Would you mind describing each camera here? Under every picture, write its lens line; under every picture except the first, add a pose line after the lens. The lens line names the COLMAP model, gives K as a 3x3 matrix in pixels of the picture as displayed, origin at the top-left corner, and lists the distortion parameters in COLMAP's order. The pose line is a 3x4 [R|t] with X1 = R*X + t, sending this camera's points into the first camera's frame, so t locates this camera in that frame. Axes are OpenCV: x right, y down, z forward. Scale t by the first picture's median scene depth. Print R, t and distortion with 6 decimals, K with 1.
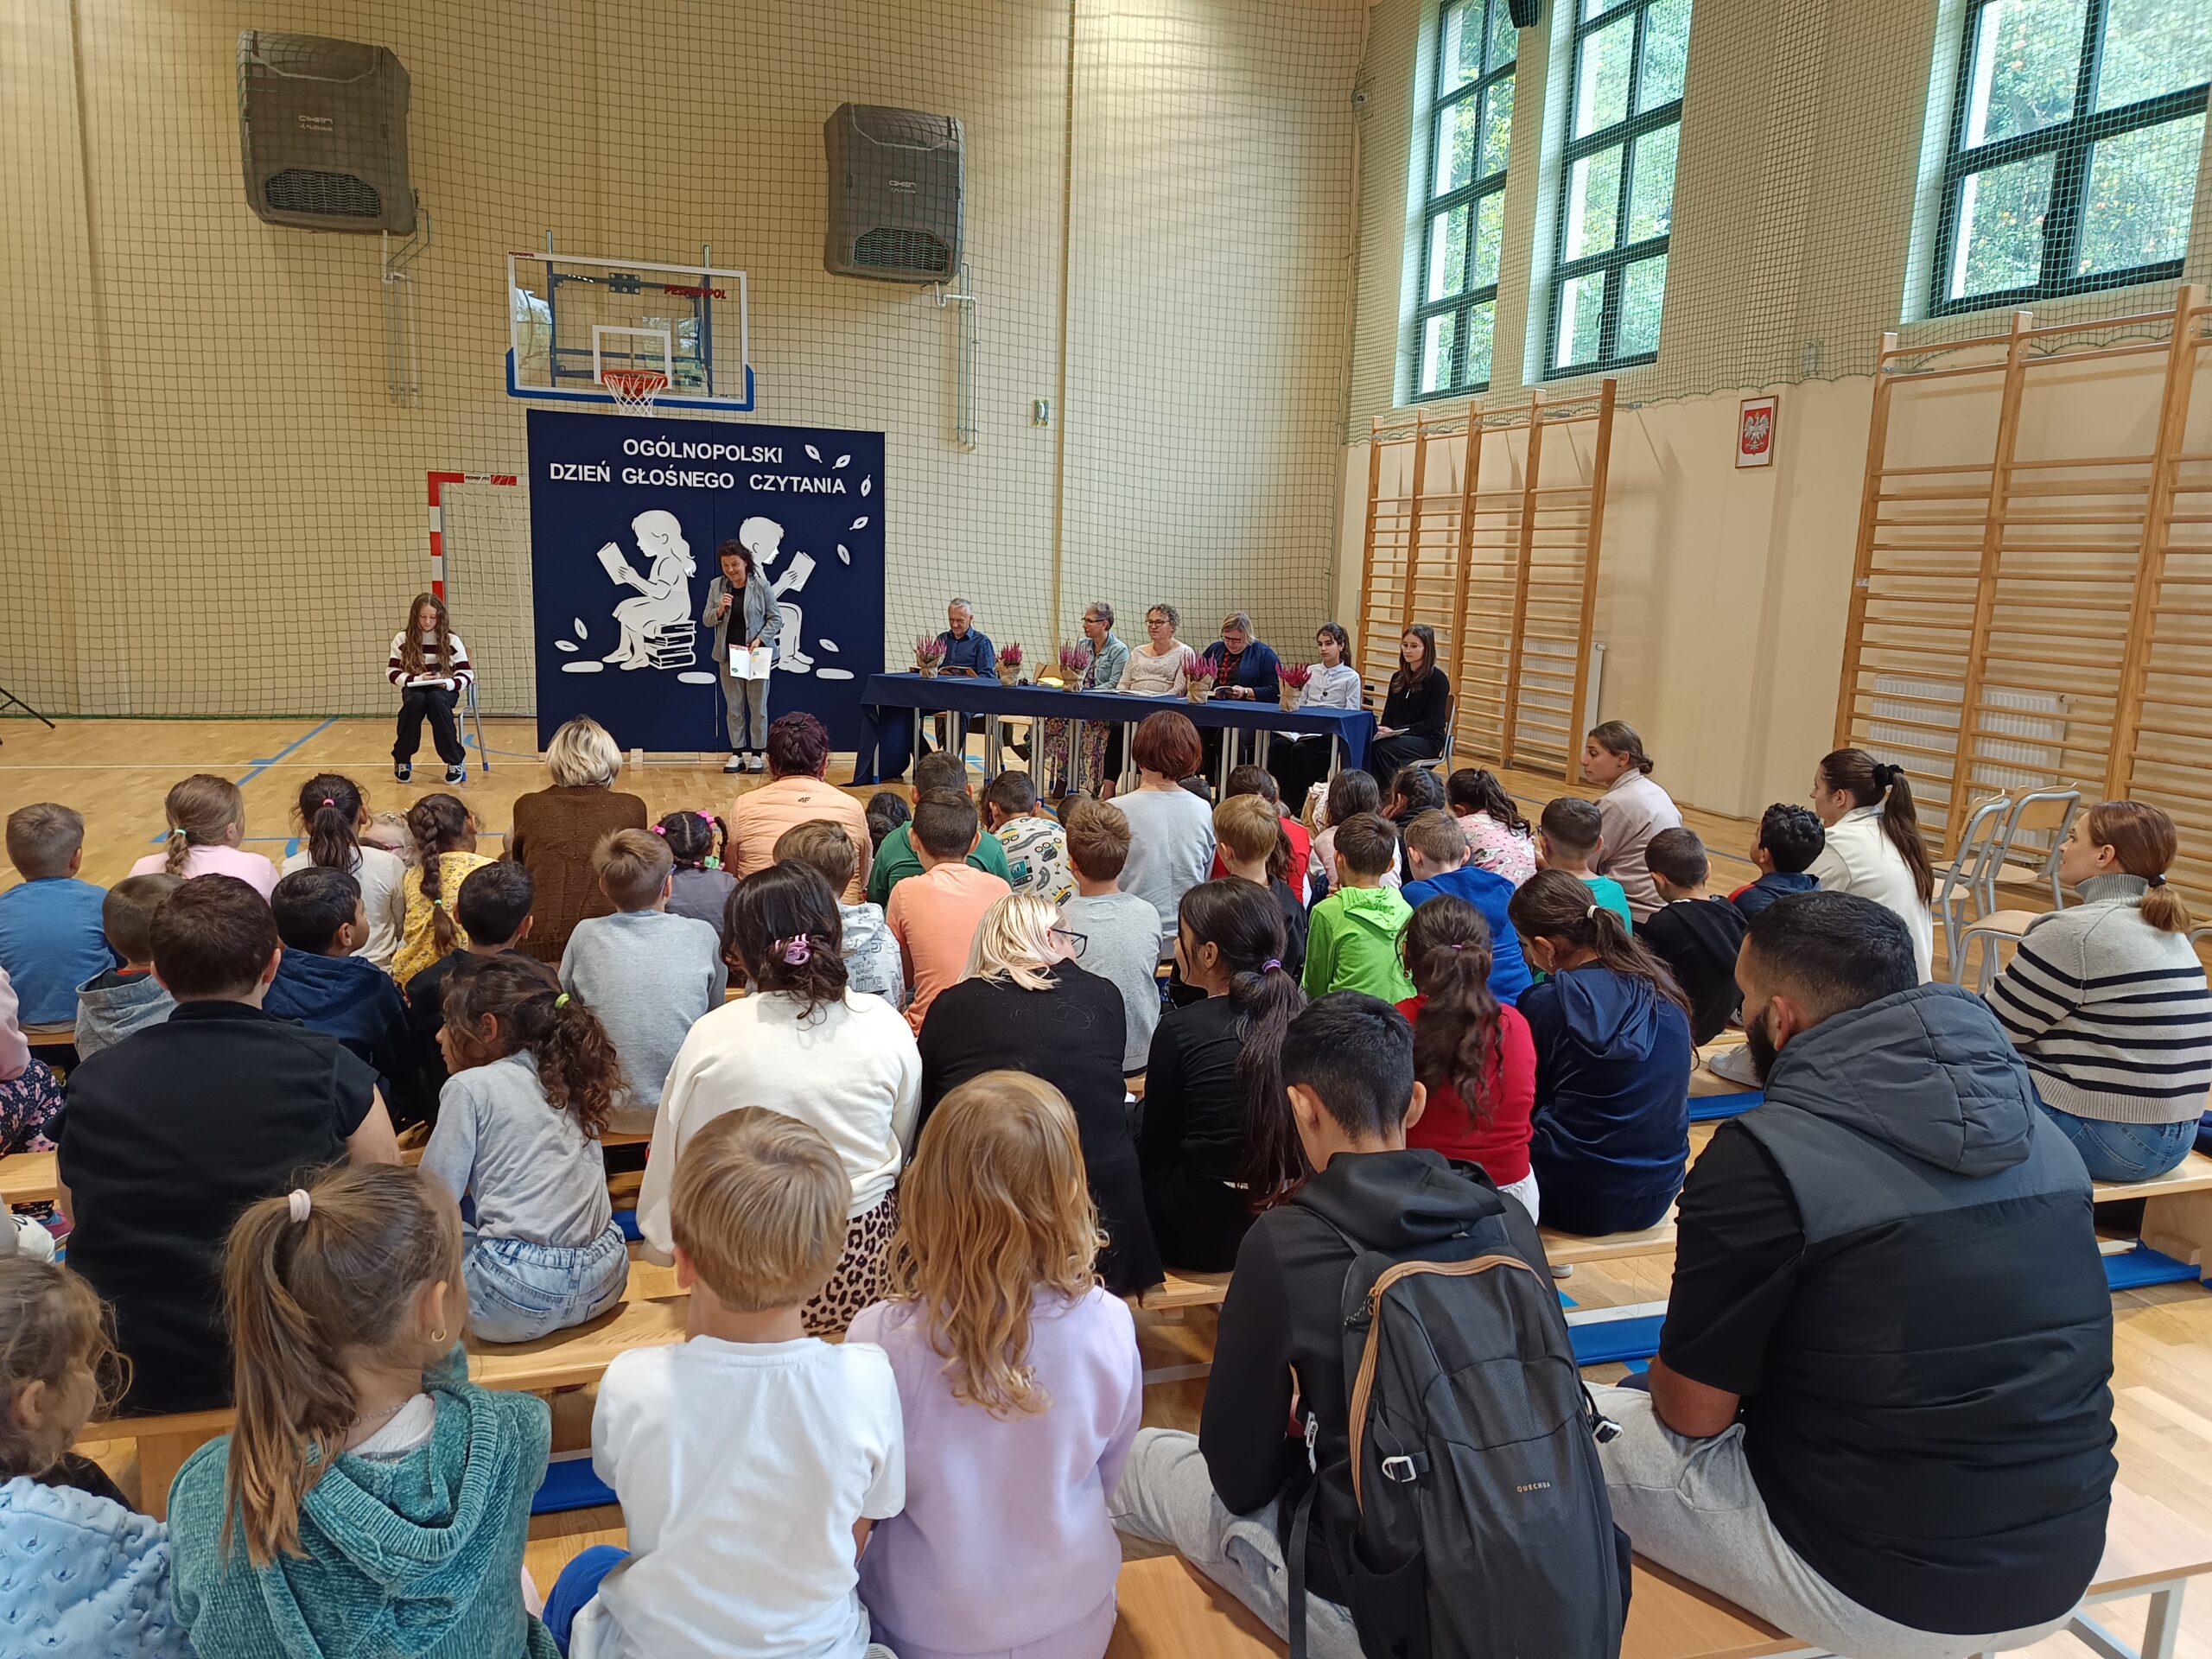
lens RADIAL K [[1518.3, 0, 1106.0], [0, 1518.3, 829.5], [0, 0, 1]] dist [0.071455, -0.075960]
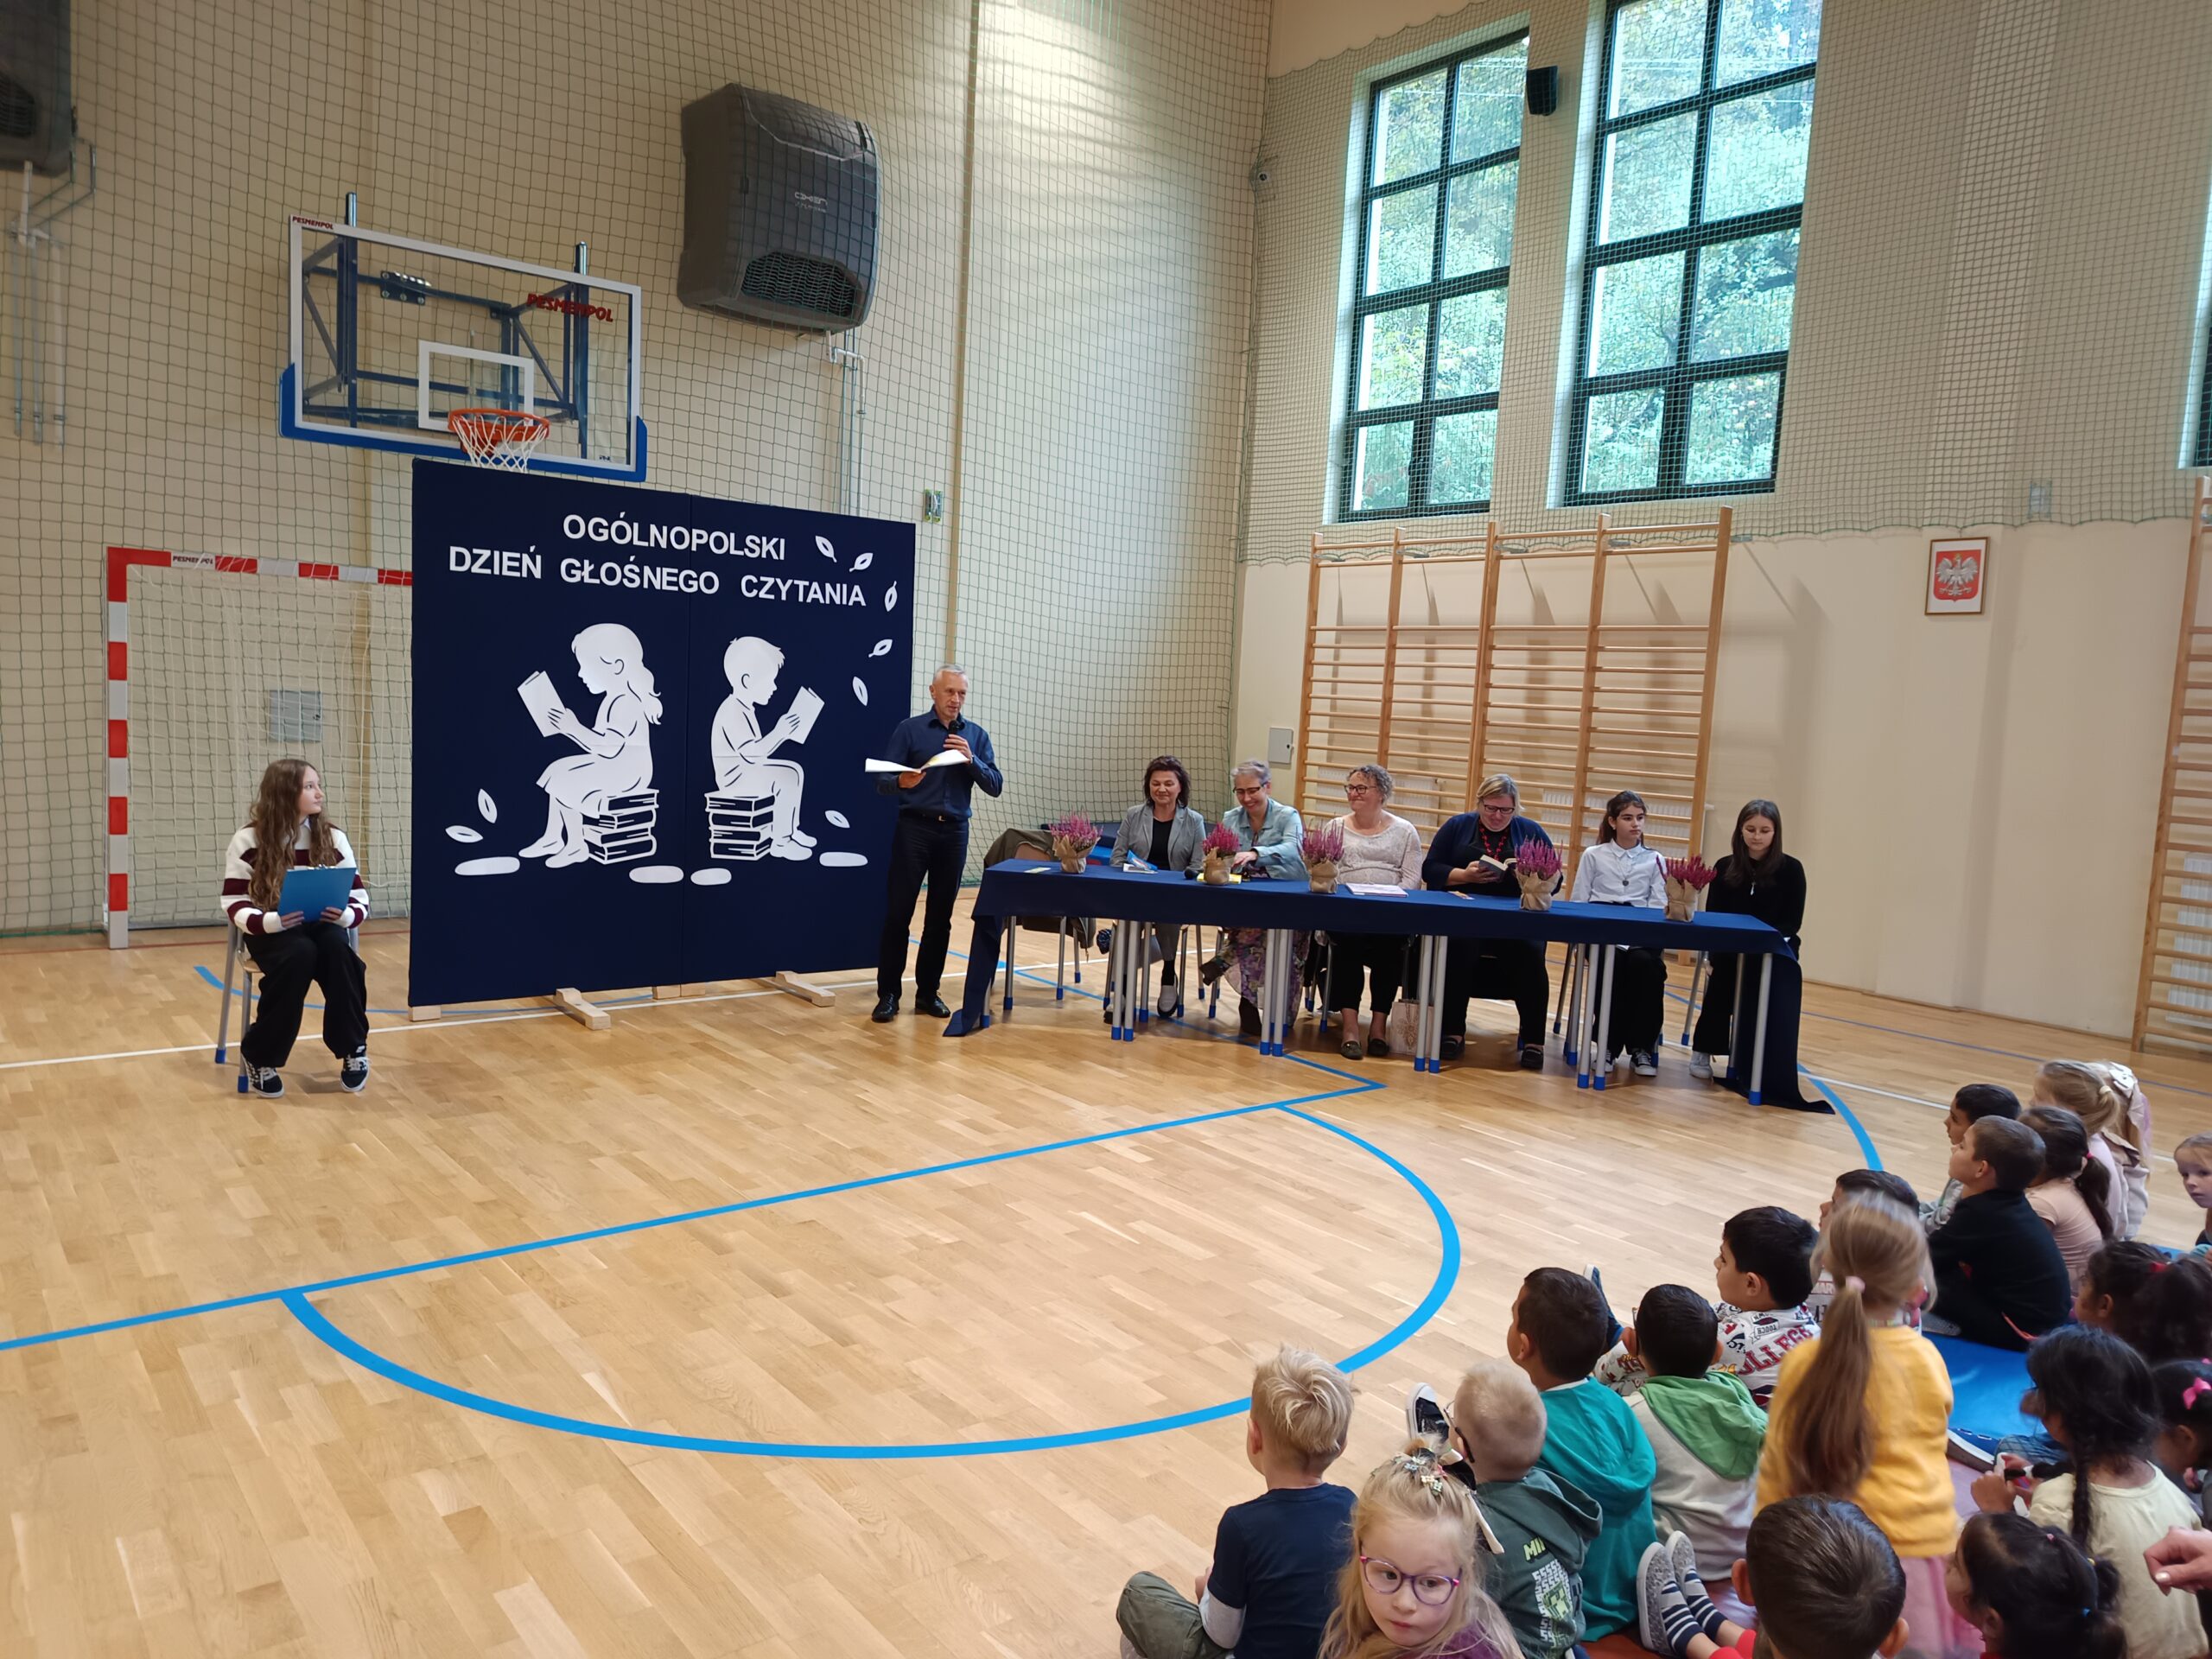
lens RADIAL K [[1518.3, 0, 1106.0], [0, 1518.3, 829.5], [0, 0, 1]] dist [0.071455, -0.075960]
pose [[0.933494, -0.019393, 0.358068, -0.320739], [0.043039, 0.997378, -0.058186, -0.071506], [-0.356001, 0.069727, 0.931881, 0.311840]]
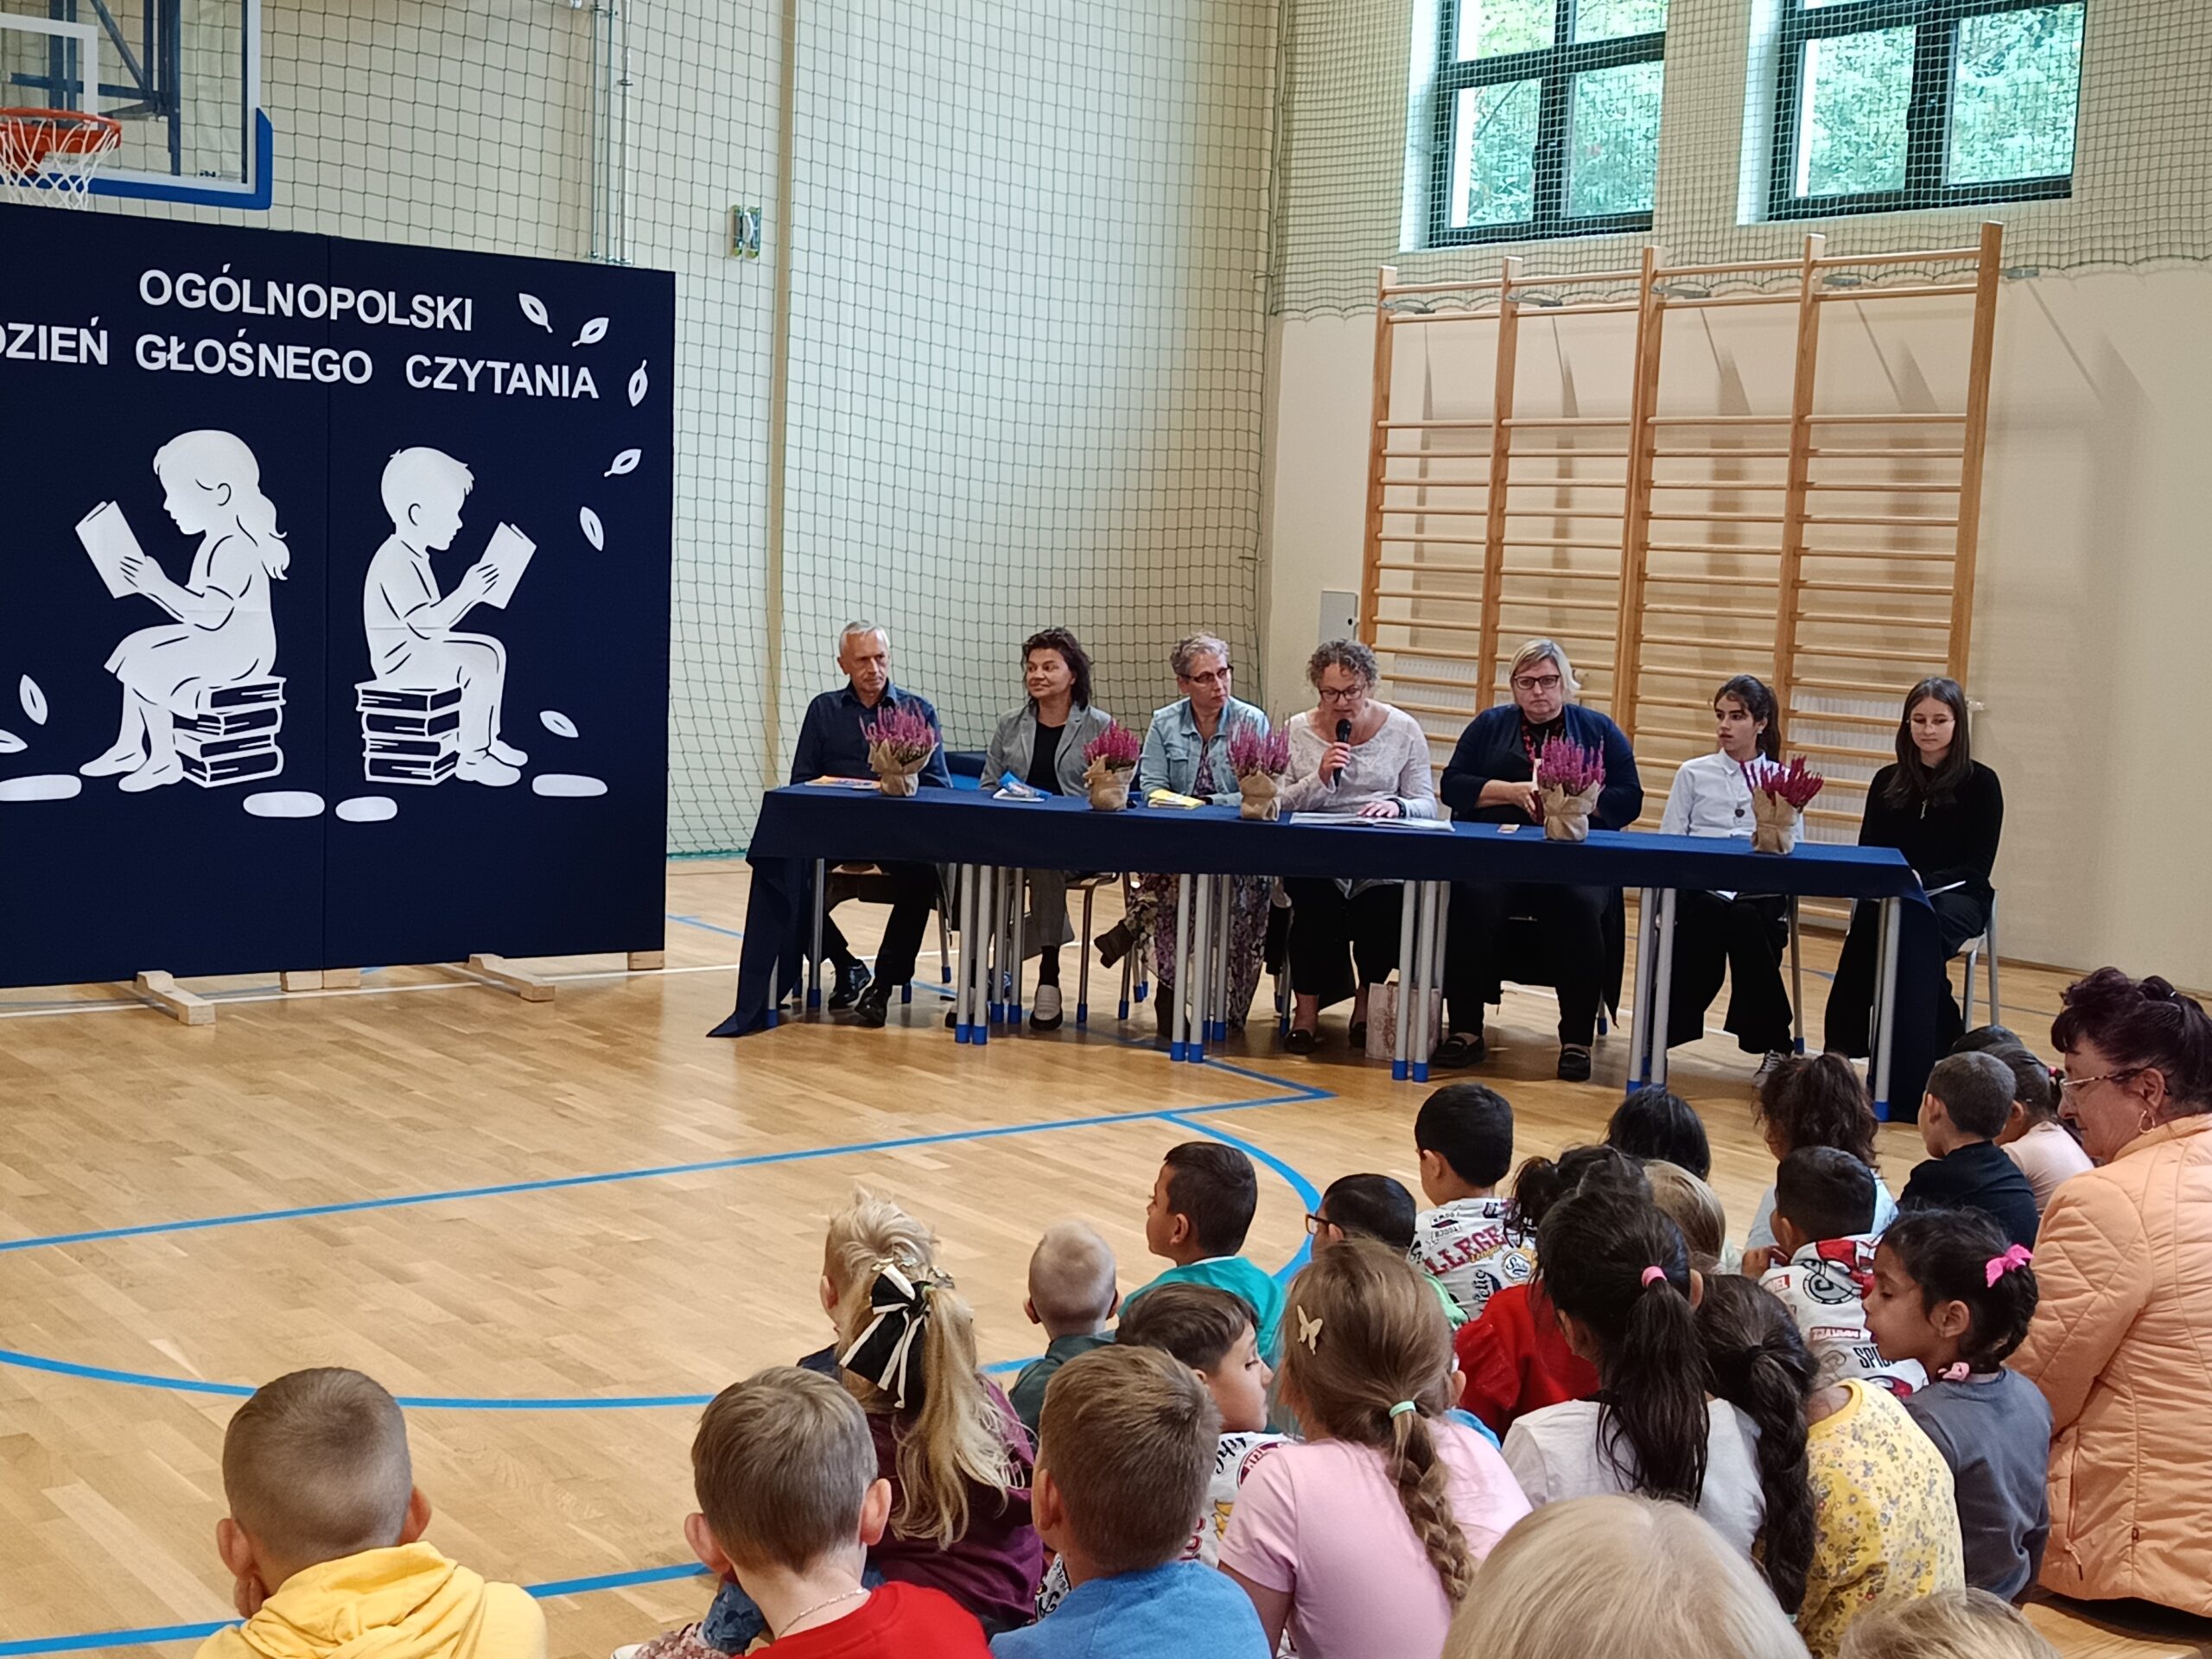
lens RADIAL K [[2875.1, 0, 1097.6], [0, 2875.1, 838.6], [0, 0, 1]] dist [0.073389, -0.081960]
pose [[0.945297, -0.029039, 0.324917, -0.315694], [0.047630, 0.997642, -0.049410, -0.036581], [-0.322716, 0.062183, 0.944451, 0.132247]]
